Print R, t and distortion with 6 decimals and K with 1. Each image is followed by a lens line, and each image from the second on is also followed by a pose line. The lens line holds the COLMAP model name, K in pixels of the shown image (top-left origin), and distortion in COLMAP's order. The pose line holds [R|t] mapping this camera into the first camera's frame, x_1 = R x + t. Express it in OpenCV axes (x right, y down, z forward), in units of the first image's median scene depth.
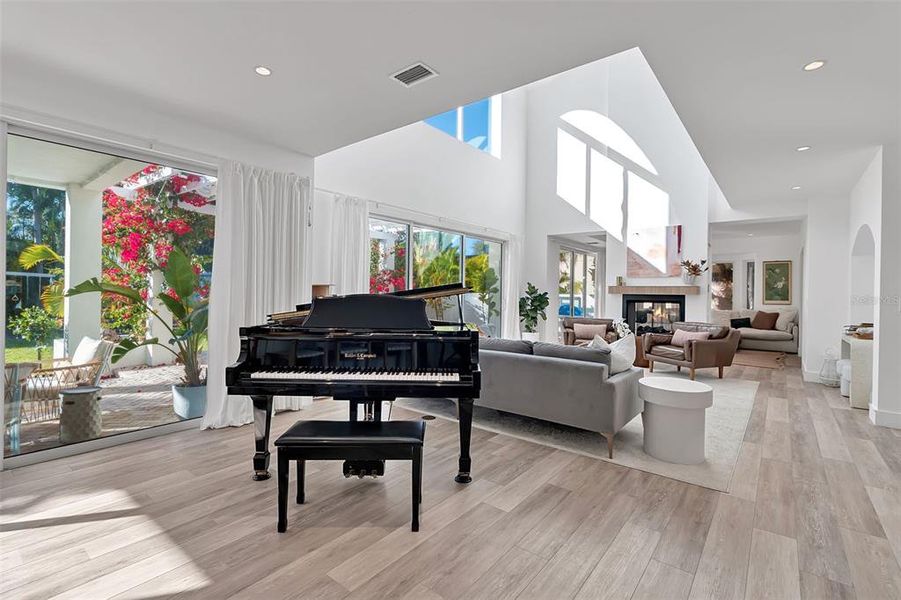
lens RADIAL K [[413.1, 0, 451.0], [0, 413.1, 291.0], [0, 0, 1]] dist [-0.000092, 0.000021]
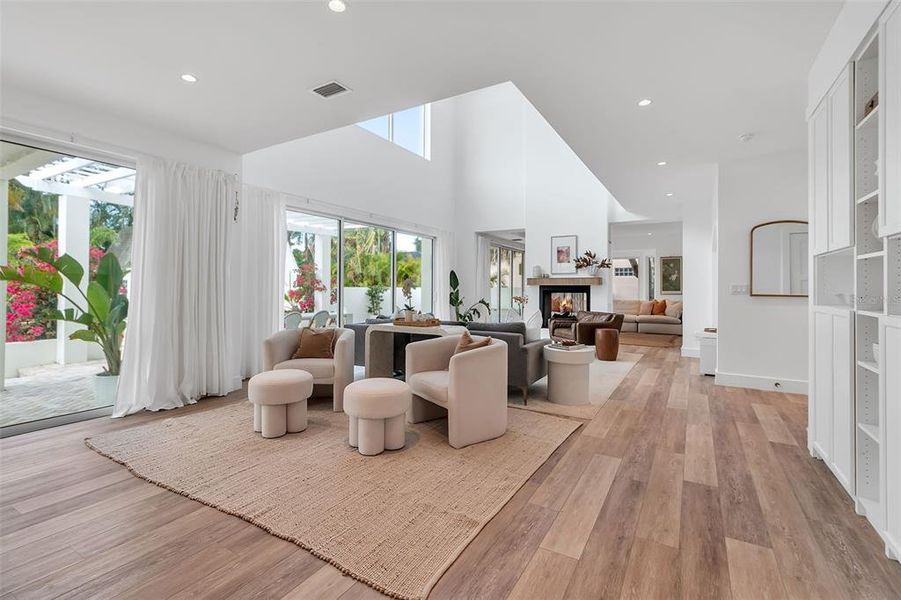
lens RADIAL K [[409.6, 0, 455.1], [0, 409.6, 285.8], [0, 0, 1]] dist [-0.001314, 0.000071]
pose [[0.989579, -0.007465, 0.143799, 0.035691], [0.008142, 0.999958, -0.004115, 0.013141], [-0.143762, 0.005243, 0.989598, -0.074311]]
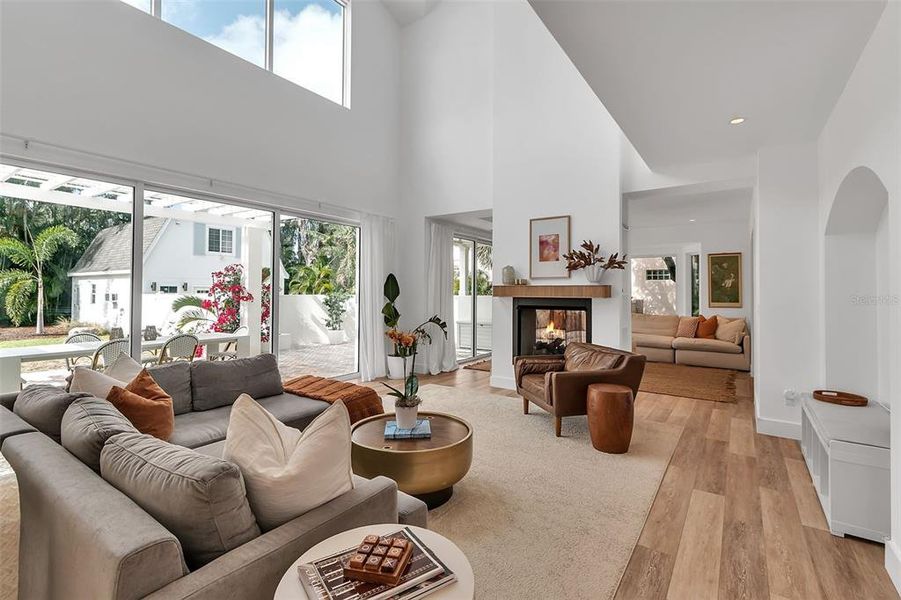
lens RADIAL K [[409.6, 0, 455.1], [0, 409.6, 285.8], [0, 0, 1]] dist [-0.001314, 0.000071]
pose [[0.997673, -0.006299, 0.067884, 0.316621], [0.007169, 0.999895, -0.012581, -0.004421], [-0.067798, 0.013039, 0.997614, 0.360750]]
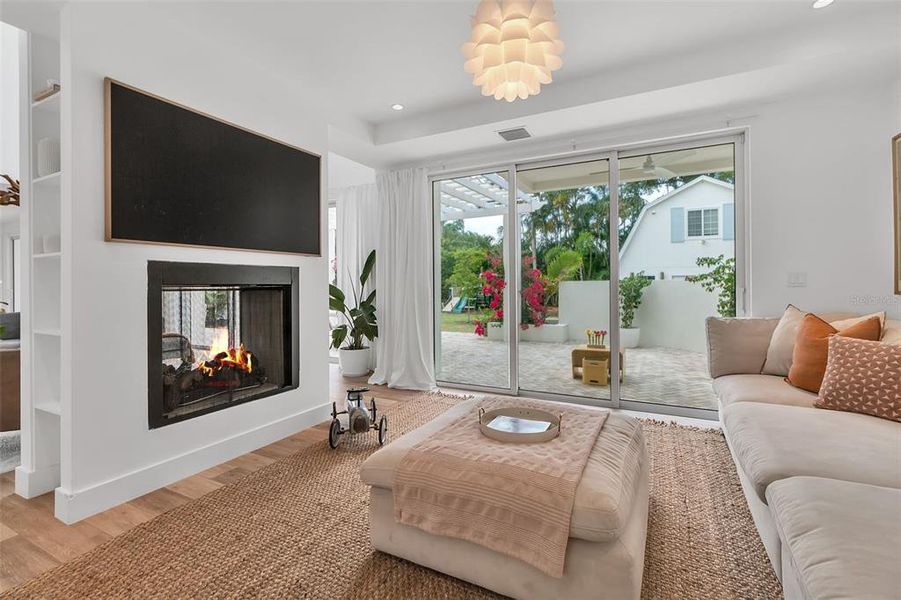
lens RADIAL K [[409.6, 0, 455.1], [0, 409.6, 285.8], [0, 0, 1]] dist [-0.001314, 0.000071]
pose [[0.206794, -0.013948, -0.978285, 1.035565], [0.011203, 0.999867, -0.011887, 0.034881], [0.978320, -0.008501, 0.206923, 1.314802]]
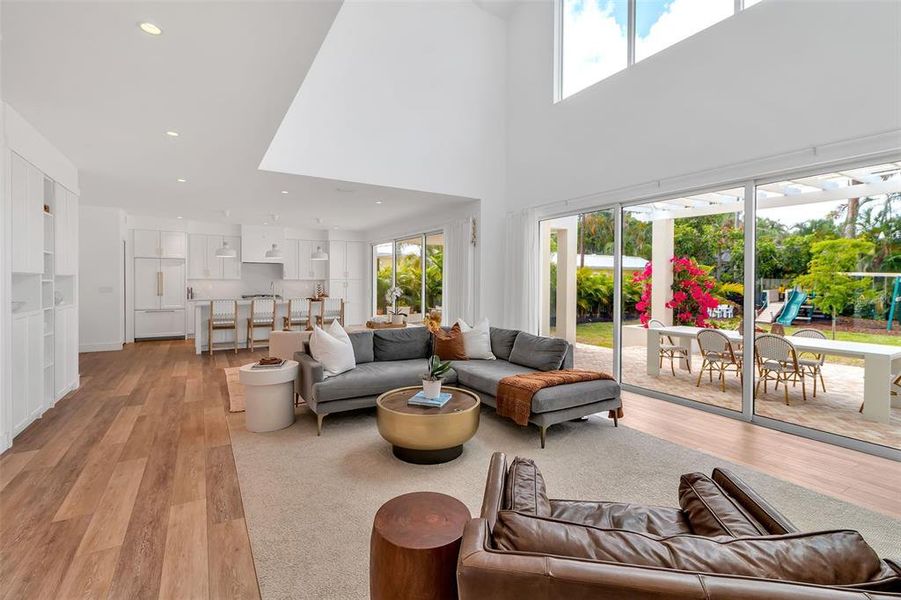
lens RADIAL K [[409.6, 0, 452.9], [0, 409.6, 283.8], [0, 0, 1]] dist [-0.000335, 0.000335]
pose [[-0.337563, -0.008319, -0.941266, 0.740593], [-0.009043, 0.999943, -0.005594, -0.003649], [0.941260, 0.006624, -0.337619, 0.945033]]
